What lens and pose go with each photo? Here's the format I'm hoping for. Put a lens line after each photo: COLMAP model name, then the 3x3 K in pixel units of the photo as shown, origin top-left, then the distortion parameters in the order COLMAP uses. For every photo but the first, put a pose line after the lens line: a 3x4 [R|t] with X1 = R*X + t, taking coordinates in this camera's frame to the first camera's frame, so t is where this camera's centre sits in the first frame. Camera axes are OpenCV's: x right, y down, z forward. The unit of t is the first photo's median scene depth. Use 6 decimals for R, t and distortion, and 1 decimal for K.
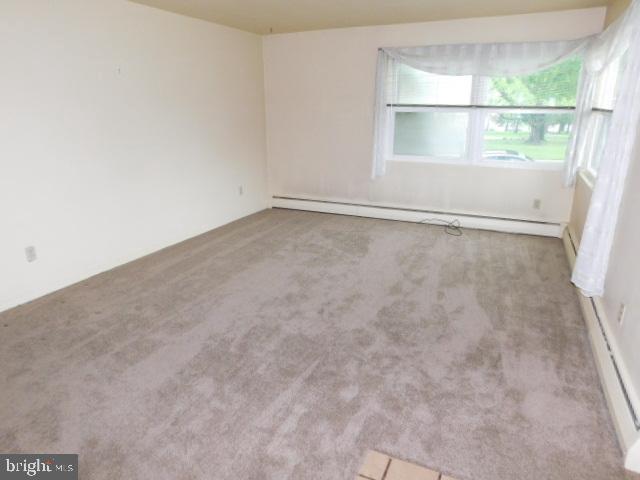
lens RADIAL K [[414.1, 0, 320.0], [0, 414.1, 240.0], [0, 0, 1]] dist [-0.023482, 0.002131]
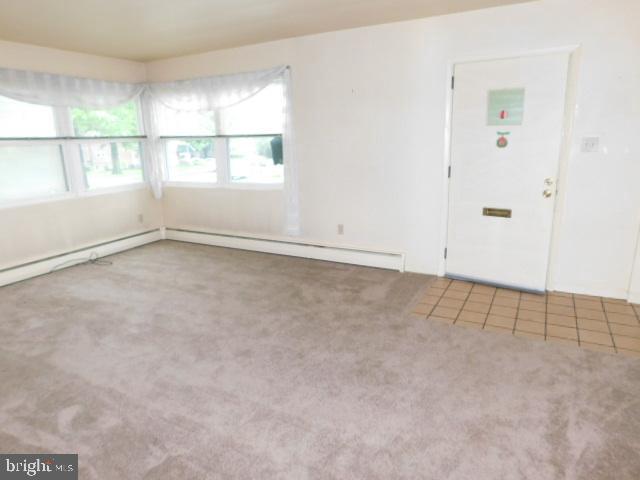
lens RADIAL K [[414.1, 0, 320.0], [0, 414.1, 240.0], [0, 0, 1]] dist [-0.023482, 0.002131]
pose [[0.062832, -0.244843, 0.967525, -0.599787], [0.327912, 0.920684, 0.211695, -0.113859], [-0.942616, 0.303962, 0.138135, 0.385561]]
